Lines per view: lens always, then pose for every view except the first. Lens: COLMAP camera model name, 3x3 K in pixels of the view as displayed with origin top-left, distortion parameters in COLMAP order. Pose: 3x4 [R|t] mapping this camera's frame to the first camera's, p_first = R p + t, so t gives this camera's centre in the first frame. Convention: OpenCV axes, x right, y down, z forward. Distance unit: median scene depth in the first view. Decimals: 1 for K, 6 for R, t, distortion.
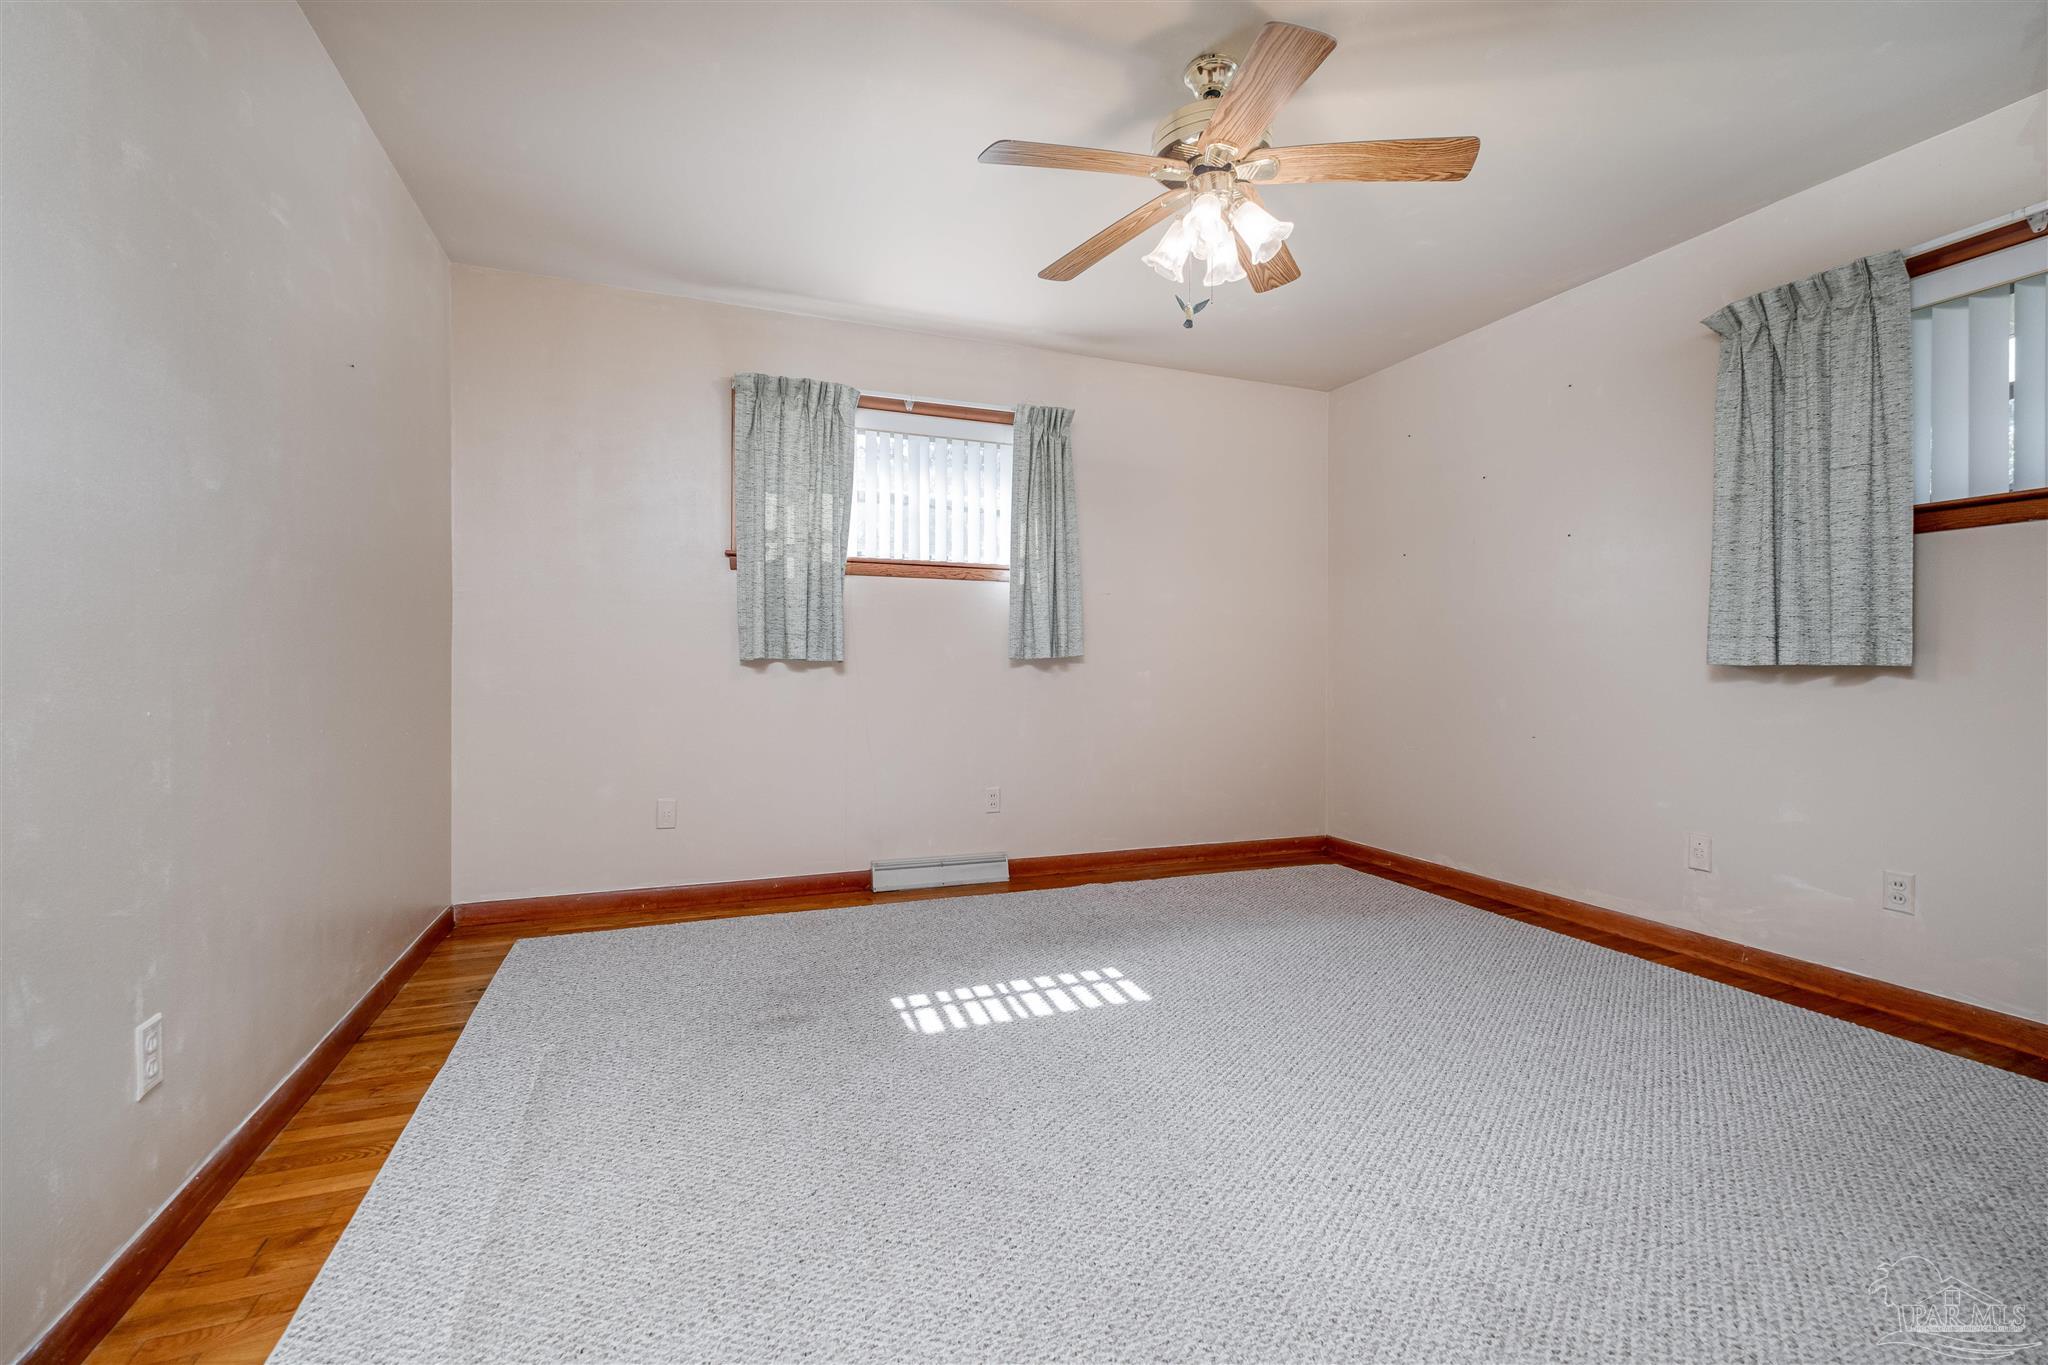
lens RADIAL K [[890.8, 0, 1028.5], [0, 890.8, 666.0], [0, 0, 1]] dist [-0.009604, -0.000310]
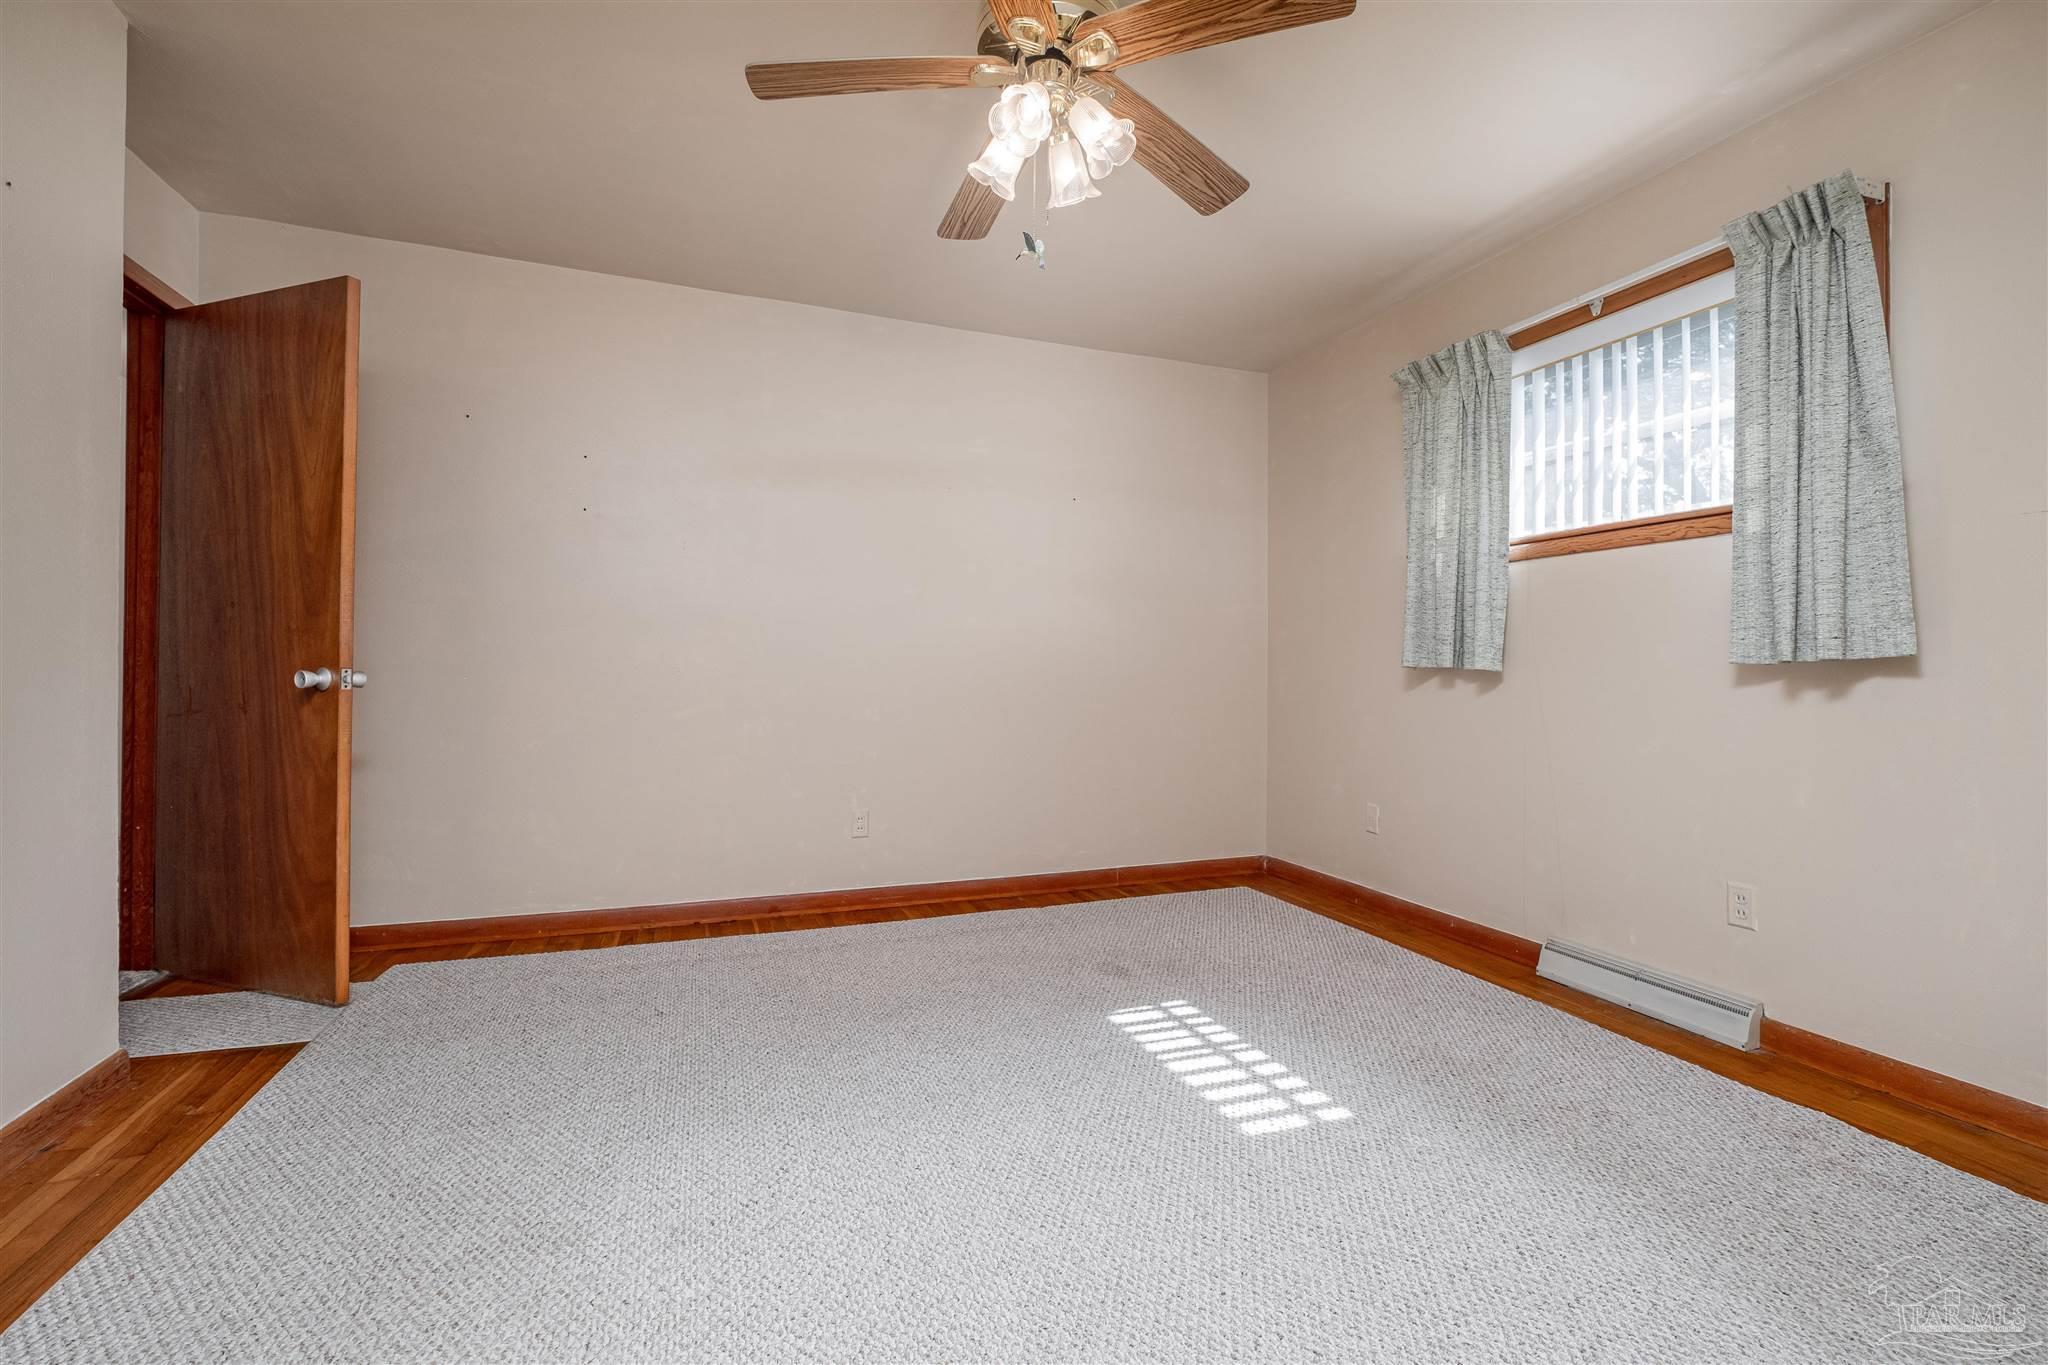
lens RADIAL K [[893.7, 0, 1034.7], [0, 893.7, 671.9], [0, 0, 1]] dist [0.032994, -0.000207]
pose [[0.000716, -0.000342, -1.000000, 0.852355], [-0.013572, 0.999908, -0.000352, 0.002791], [0.999908, 0.013572, 0.000711, 0.810109]]
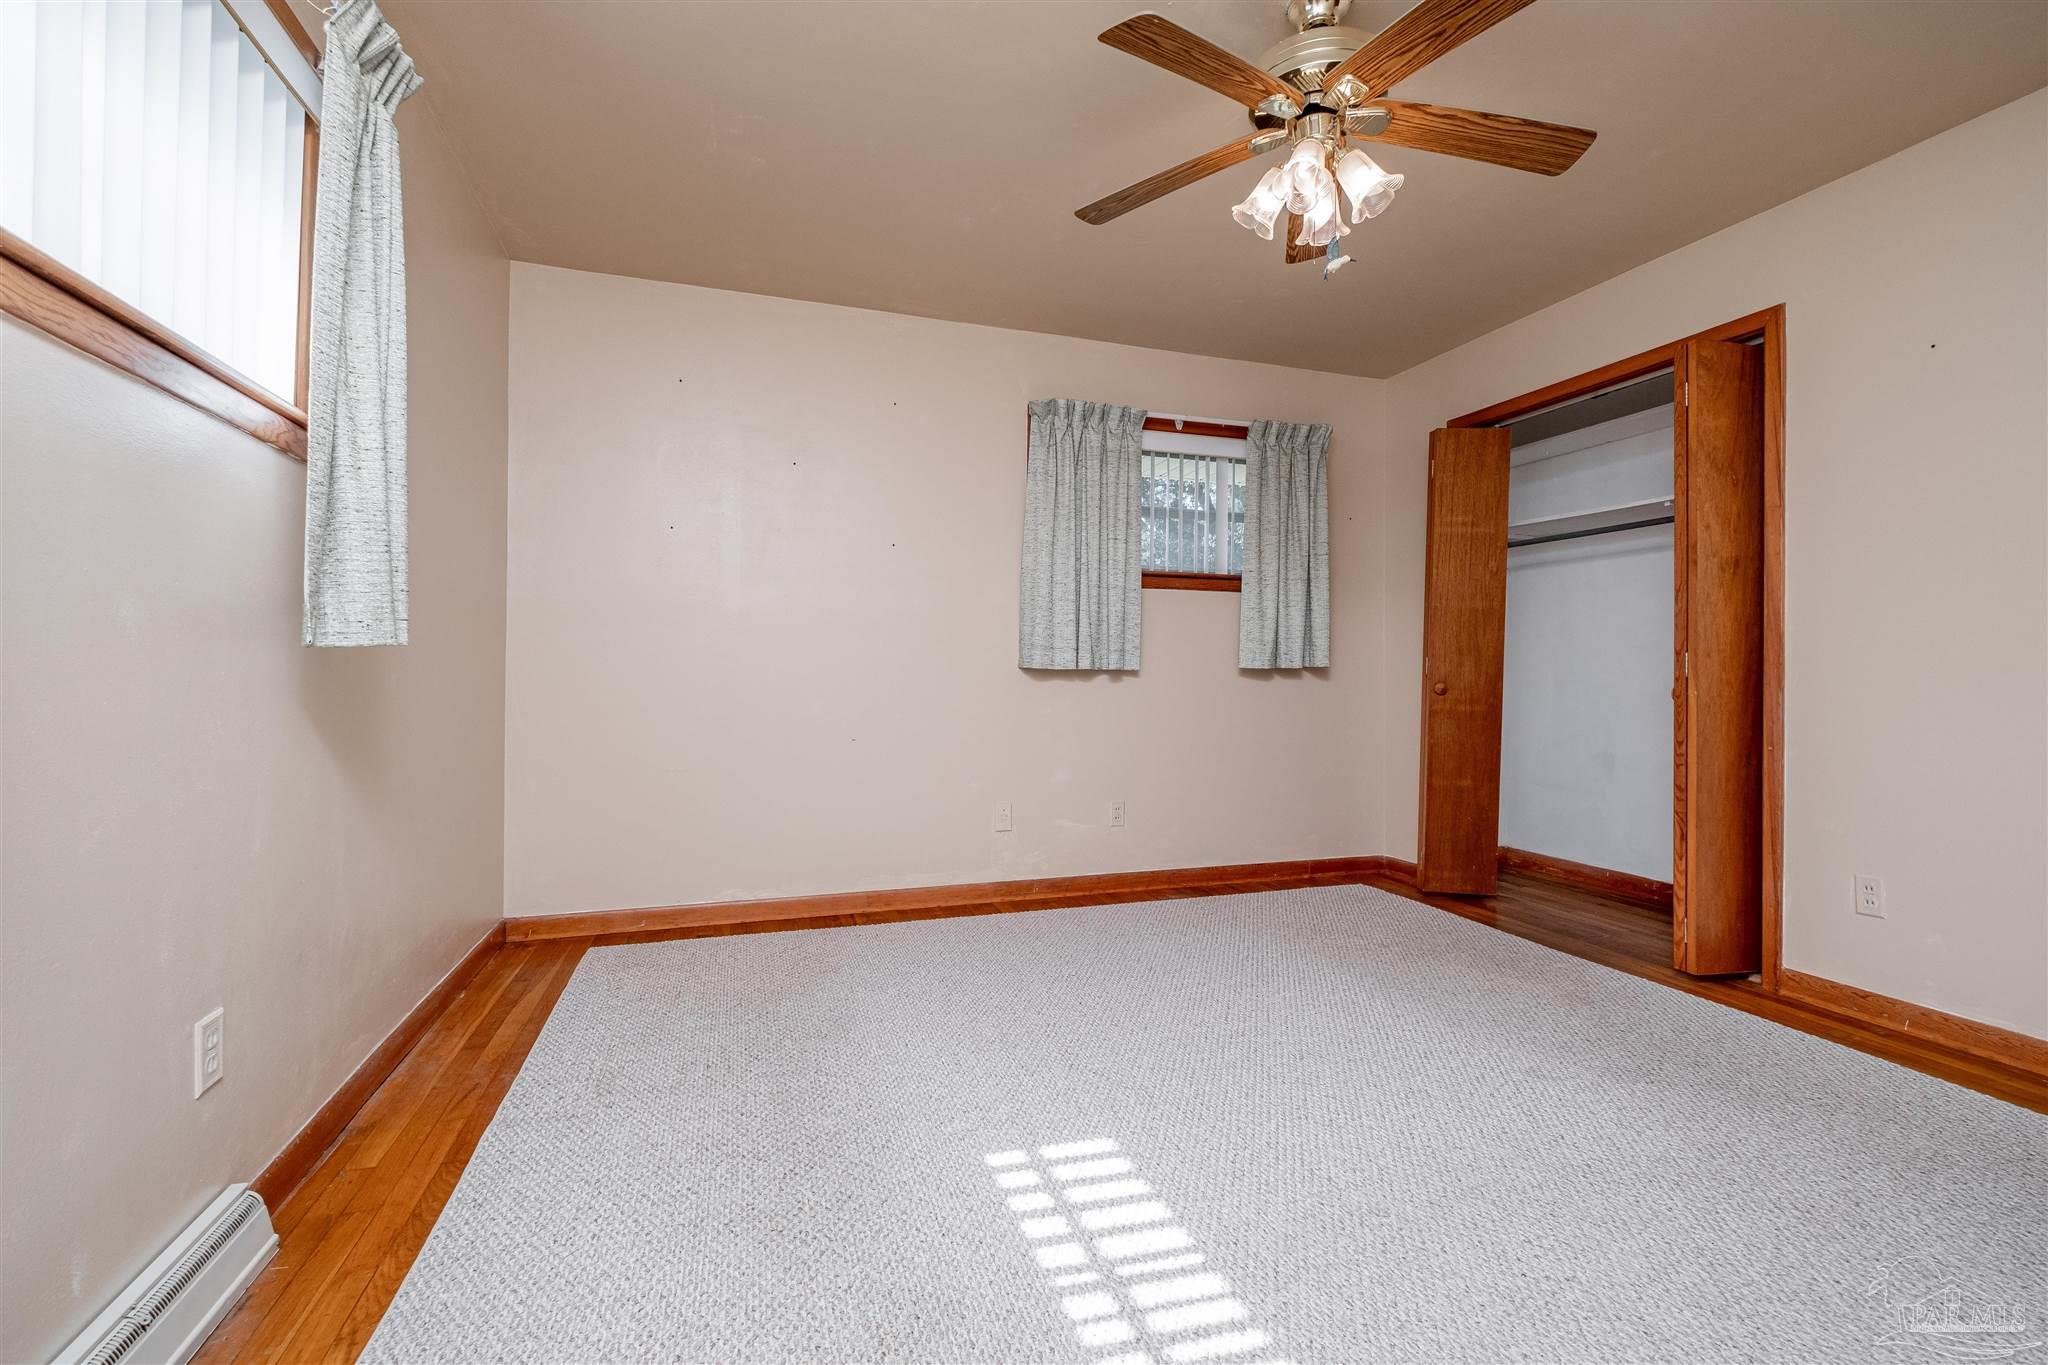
lens RADIAL K [[890.8, 0, 1028.5], [0, 890.8, 666.0], [0, 0, 1]] dist [-0.009604, -0.000310]
pose [[0.044670, 0.001046, 0.999001, -0.567751], [-0.007040, 0.999975, -0.000732, -0.003997], [-0.998977, -0.007001, 0.044676, 1.019810]]
